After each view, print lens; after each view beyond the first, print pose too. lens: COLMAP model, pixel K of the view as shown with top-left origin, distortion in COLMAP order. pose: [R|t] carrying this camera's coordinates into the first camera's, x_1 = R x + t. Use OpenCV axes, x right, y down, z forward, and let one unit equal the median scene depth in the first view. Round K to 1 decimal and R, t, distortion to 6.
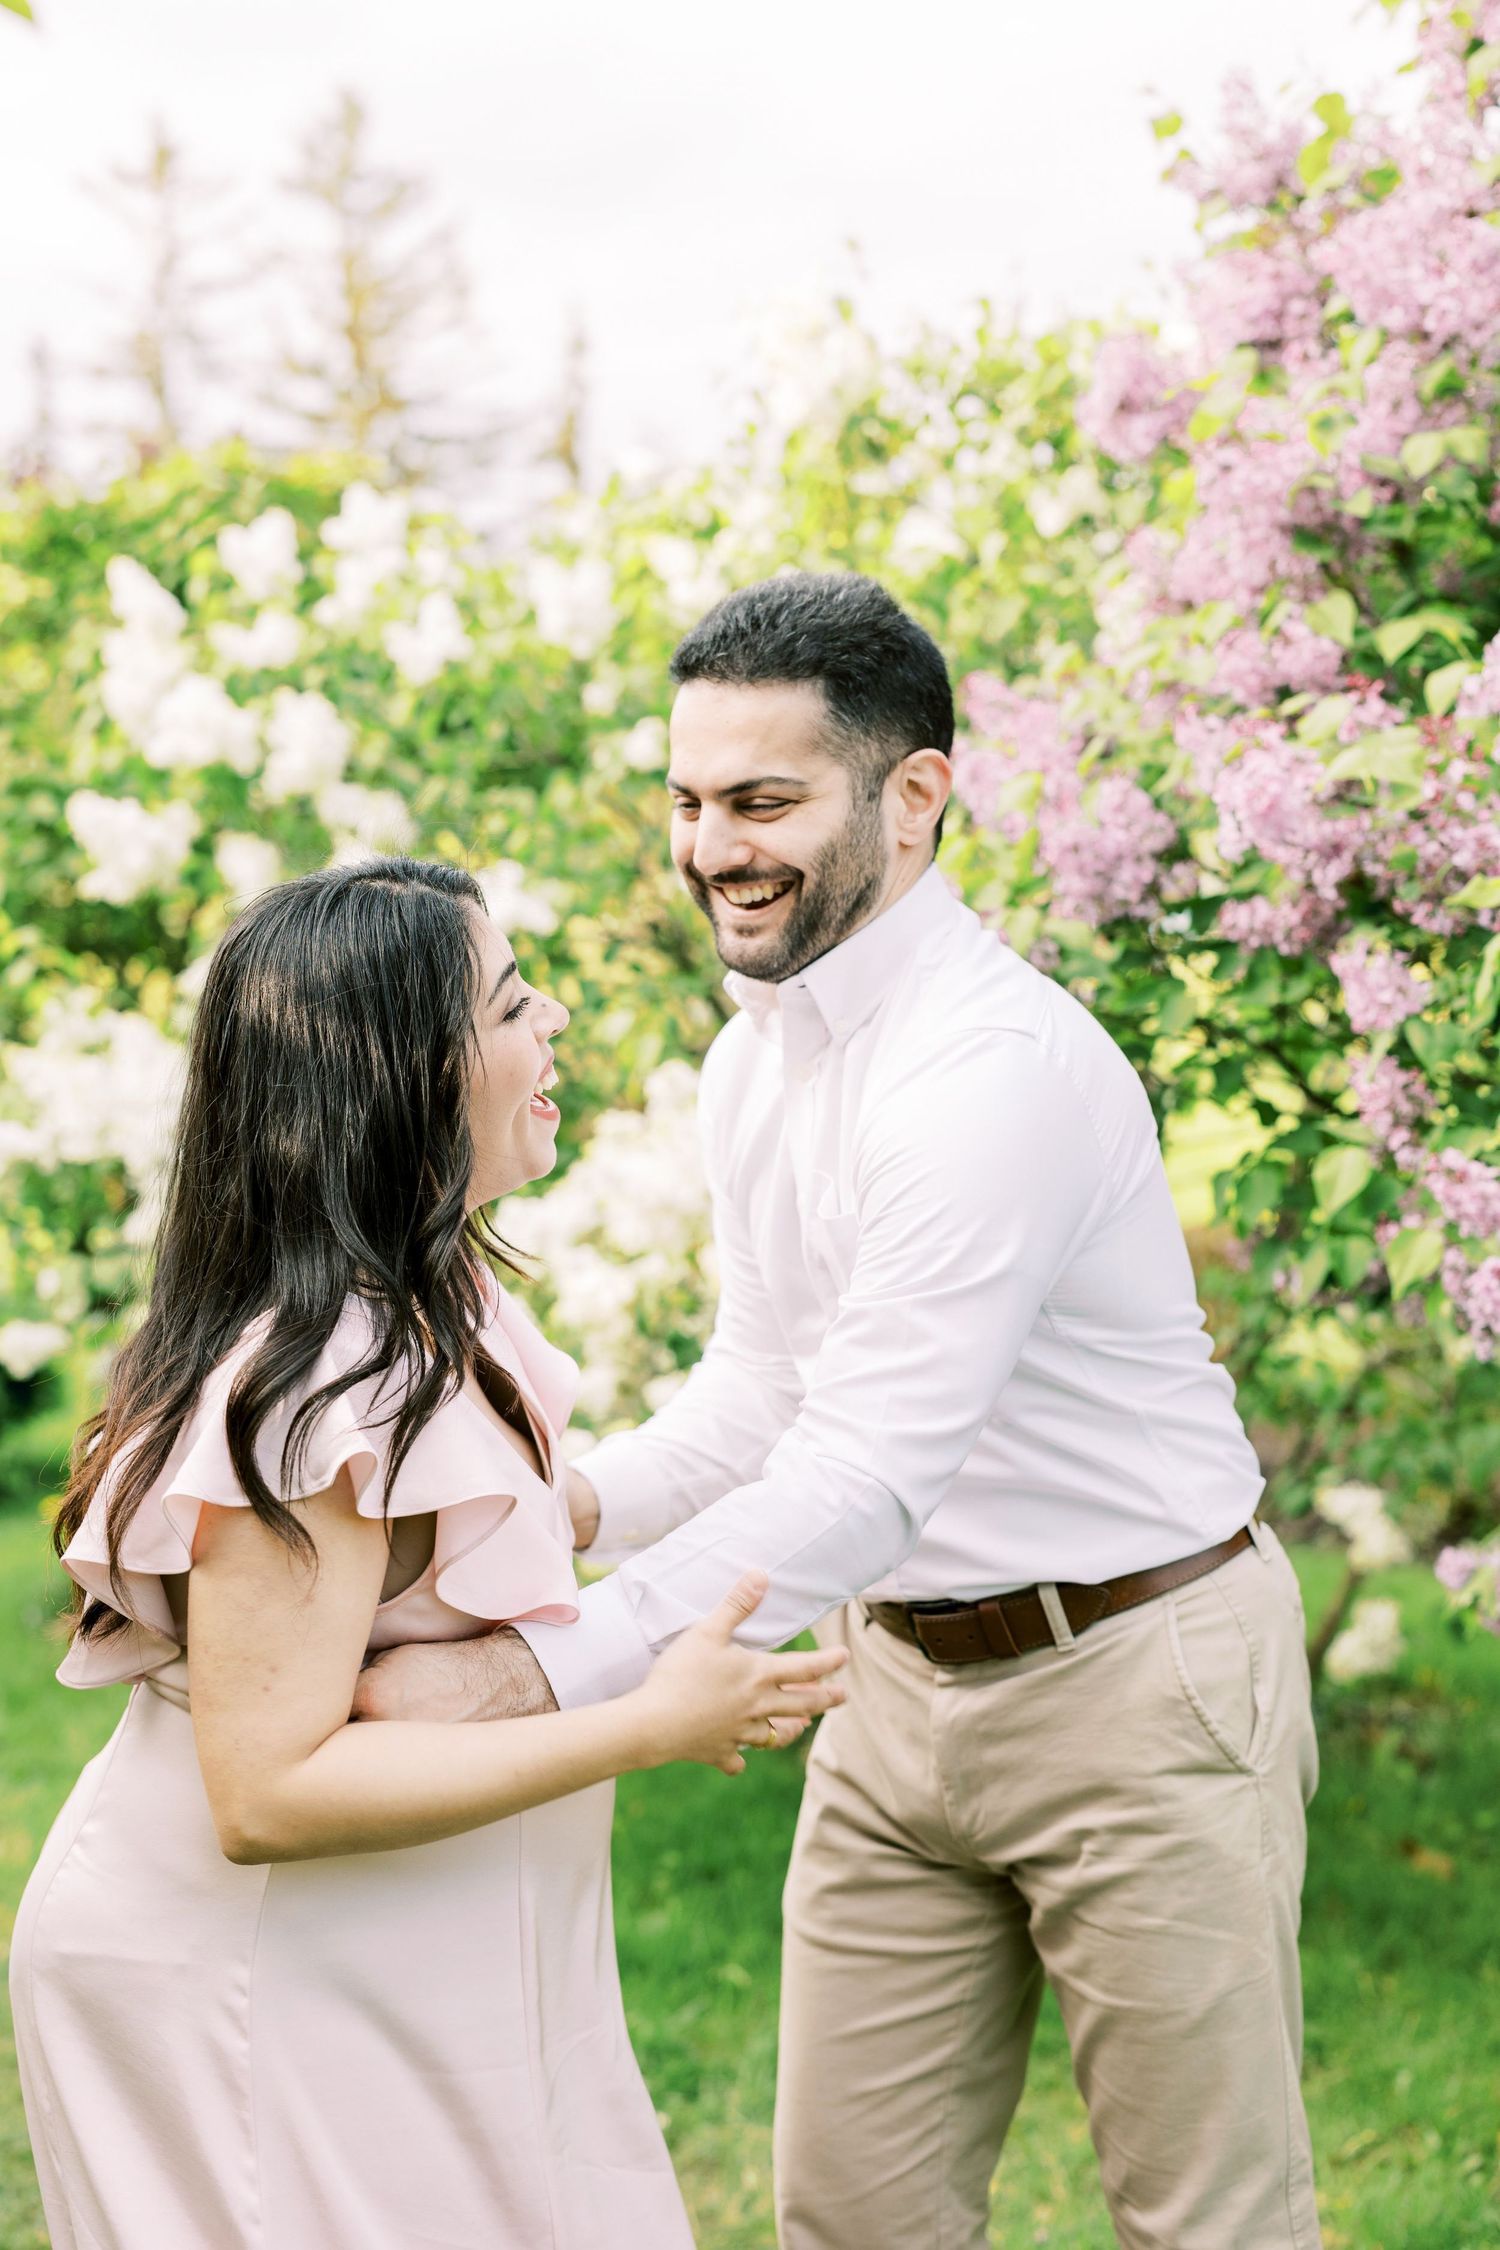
lens RADIAL K [[3294.2, 0, 750.0], [0, 3294.2, 1125.0], [0, 0, 1]] dist [0.029195, 0.022188]
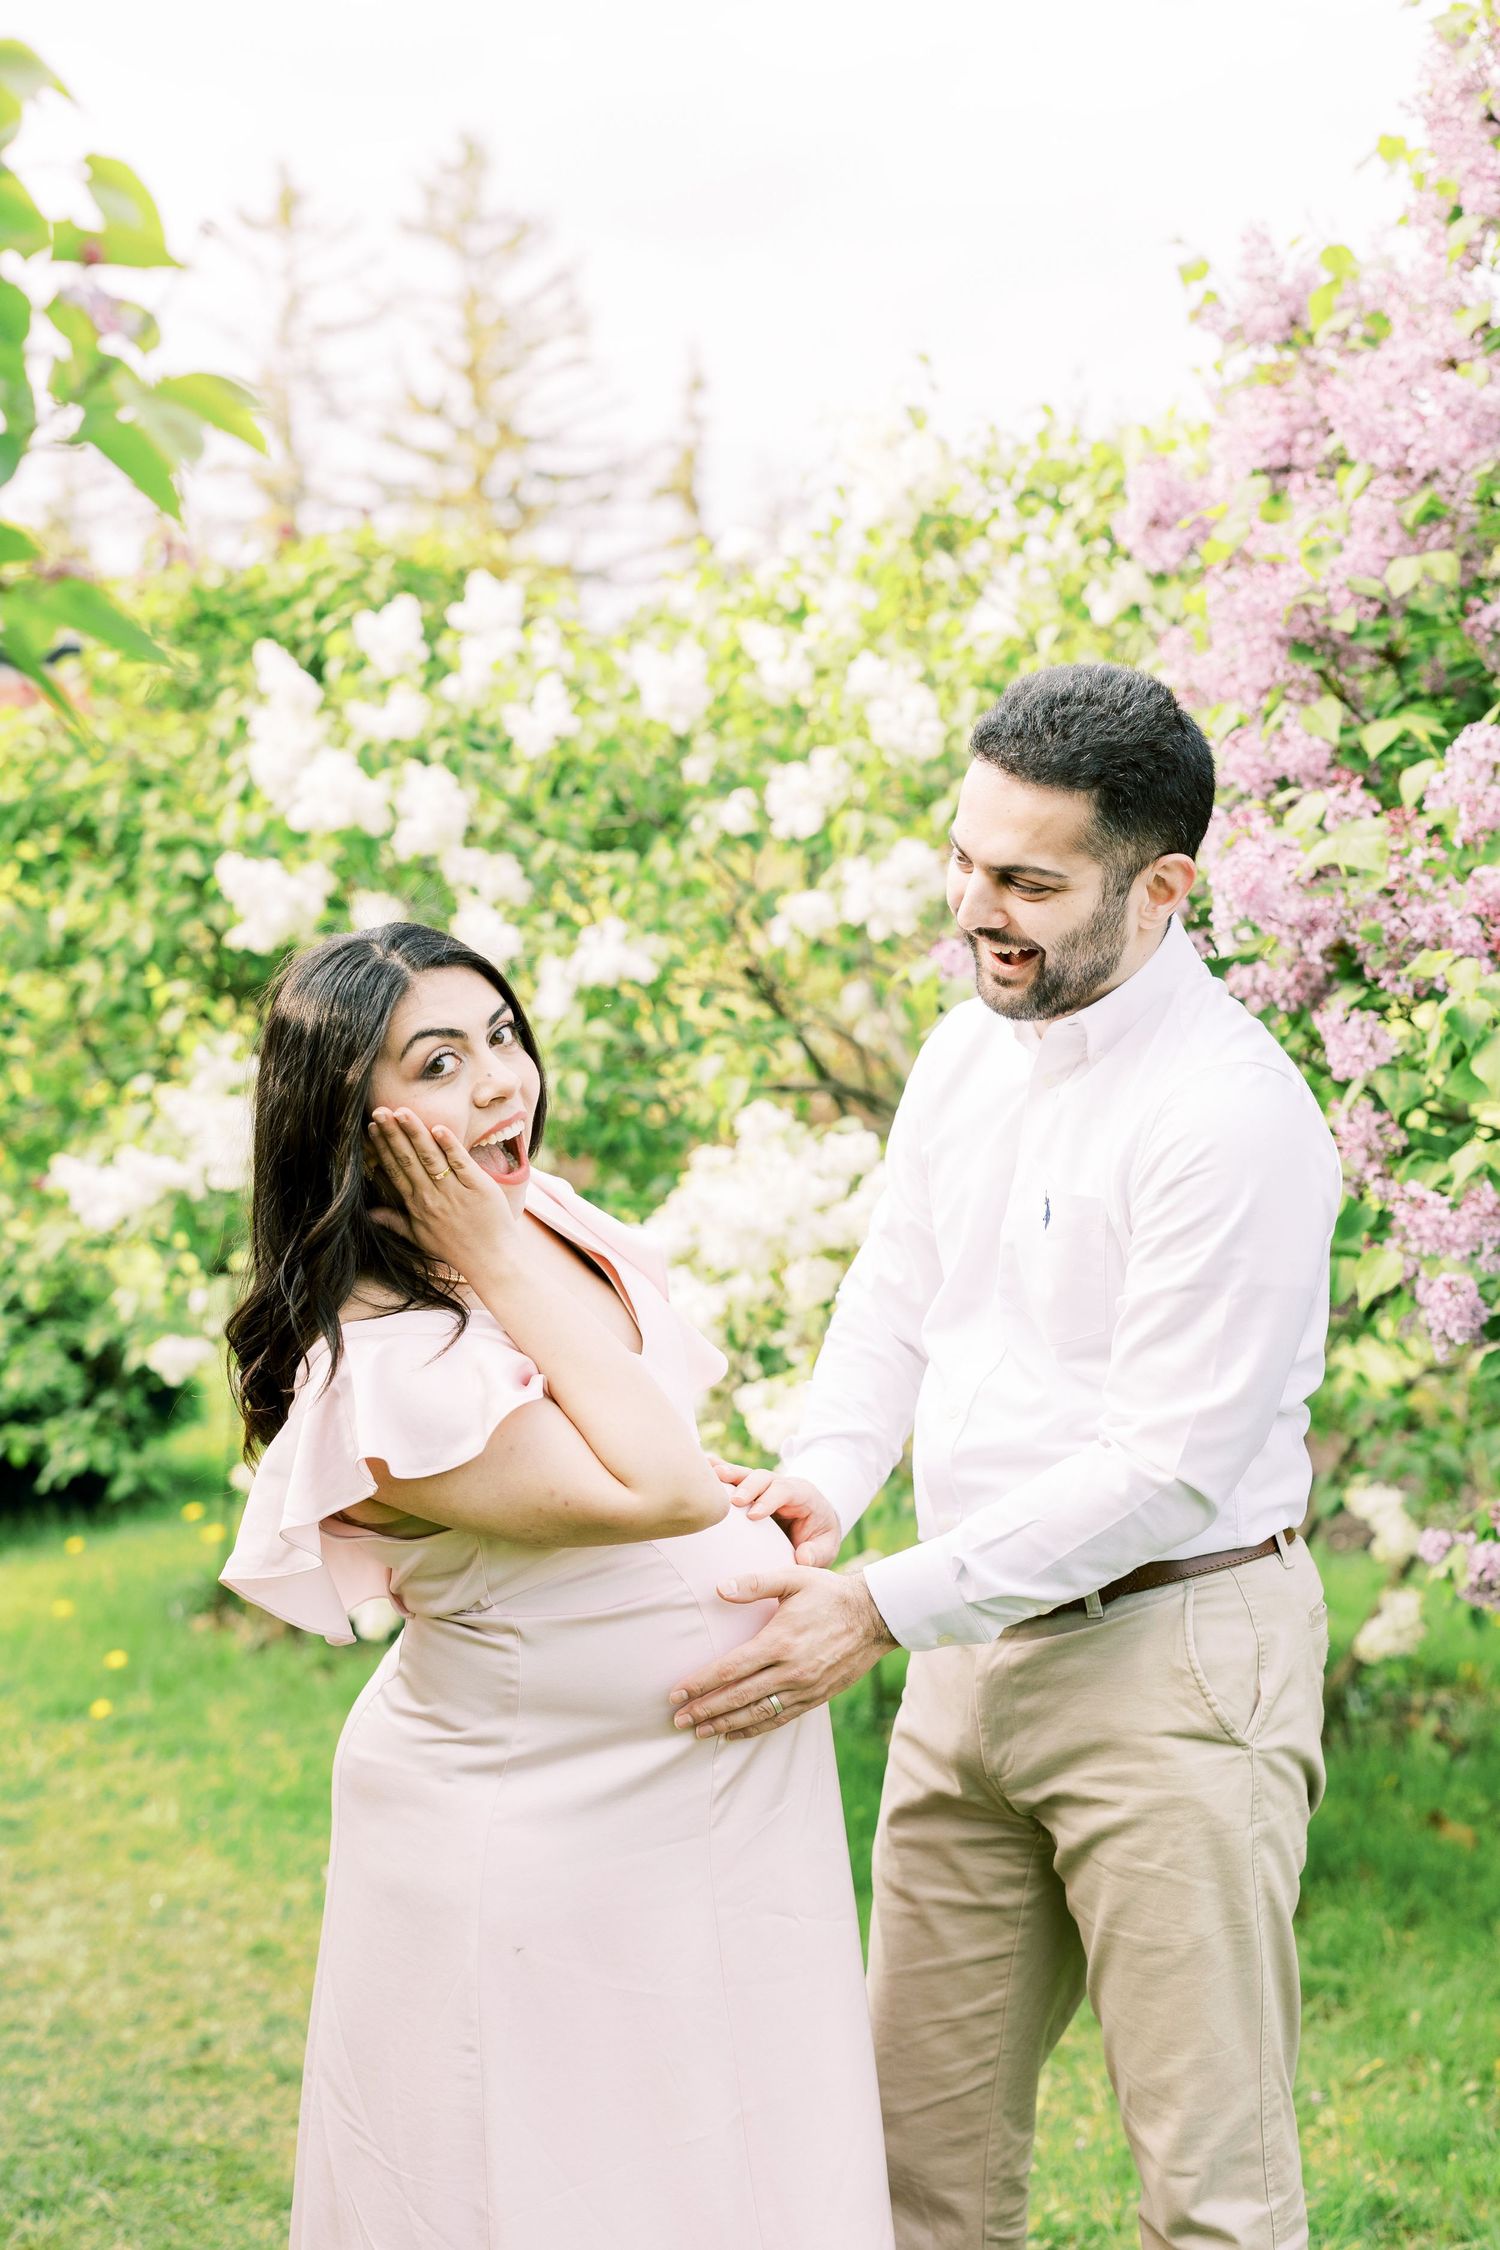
lens RADIAL K [[3294.2, 0, 750.0], [0, 3294.2, 1125.0], [0, 0, 1]] dist [0.029195, 0.022188]
pose [[0.999362, 0.000538, -0.035721, 0.013337], [-0.000829, 0.999966, -0.008158, -0.001860], [0.035715, 0.008183, 0.999329, -0.115867]]
